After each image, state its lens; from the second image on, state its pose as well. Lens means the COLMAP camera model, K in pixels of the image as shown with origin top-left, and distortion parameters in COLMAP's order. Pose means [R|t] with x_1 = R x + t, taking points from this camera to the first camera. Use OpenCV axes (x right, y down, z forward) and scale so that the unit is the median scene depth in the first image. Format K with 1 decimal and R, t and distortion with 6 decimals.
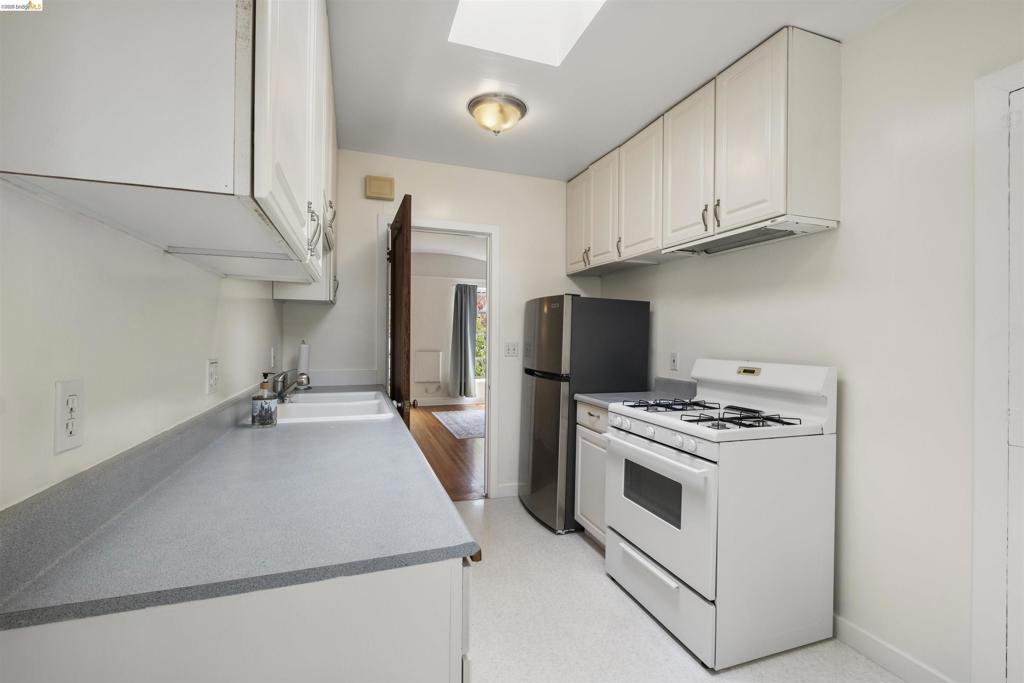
lens RADIAL K [[453.9, 0, 512.0], [0, 453.9, 341.5], [0, 0, 1]] dist [-0.000423, -0.000121]
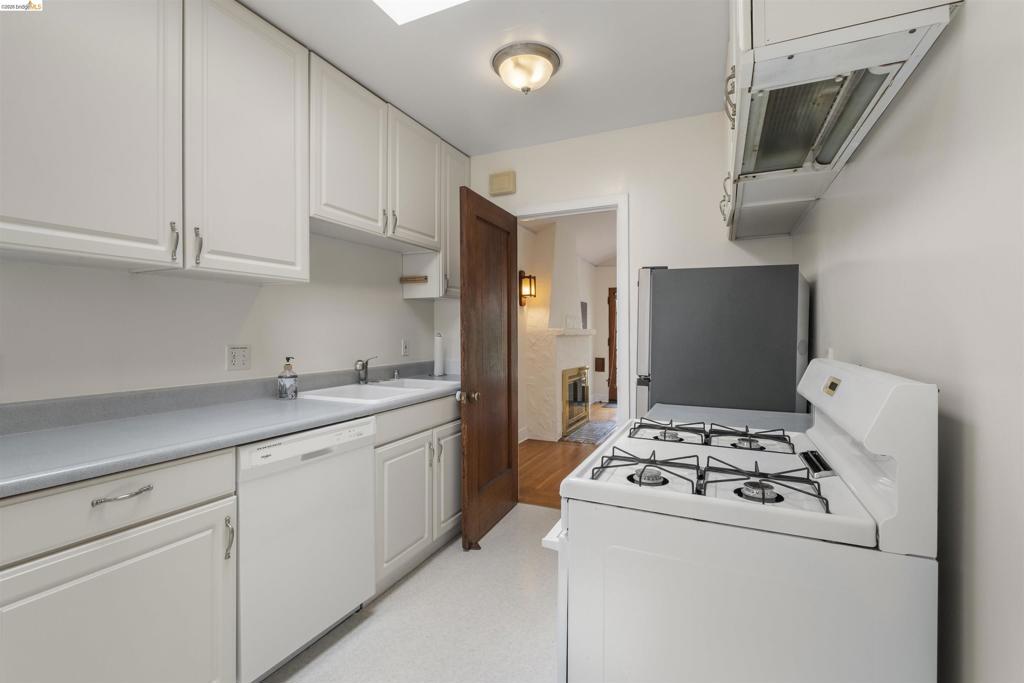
lens RADIAL K [[452.3, 0, 514.6], [0, 452.3, 334.0], [0, 0, 1]] dist [0.004410, -0.000733]
pose [[0.724738, -0.009493, -0.688959, 0.476146], [0.004284, 0.999948, -0.009271, 0.011118], [0.689011, 0.003768, 0.724741, 0.314411]]
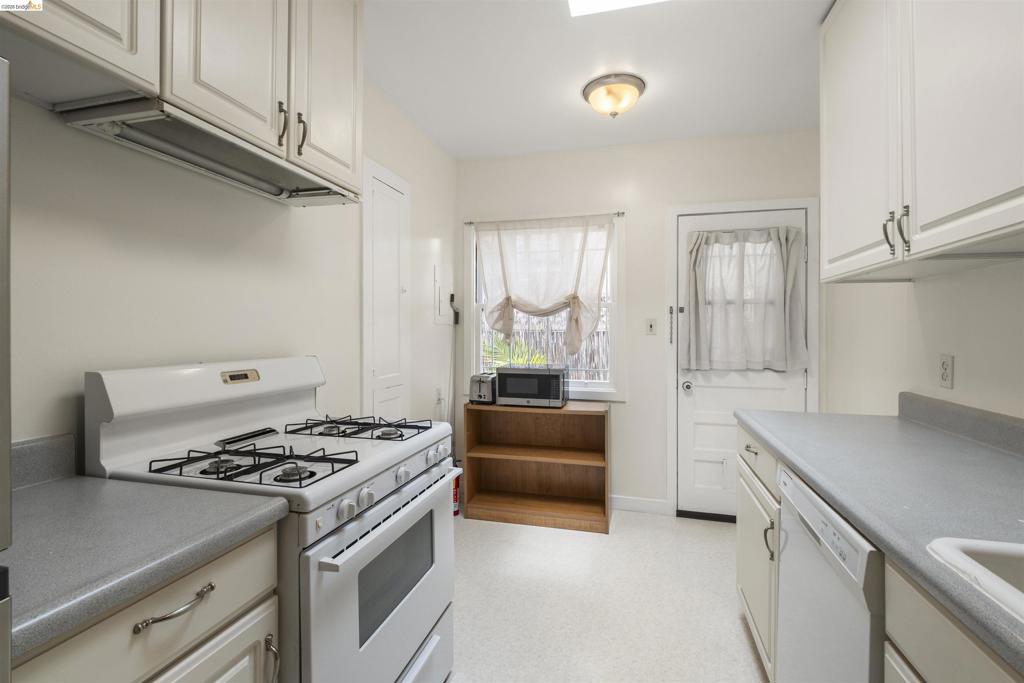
lens RADIAL K [[452.3, 0, 514.6], [0, 452.3, 334.0], [0, 0, 1]] dist [0.004410, -0.000733]
pose [[-0.826198, -0.014796, 0.563186, -0.121826], [-0.006491, 0.999839, 0.016745, -0.006534], [-0.563343, 0.010179, -0.826161, 0.980407]]
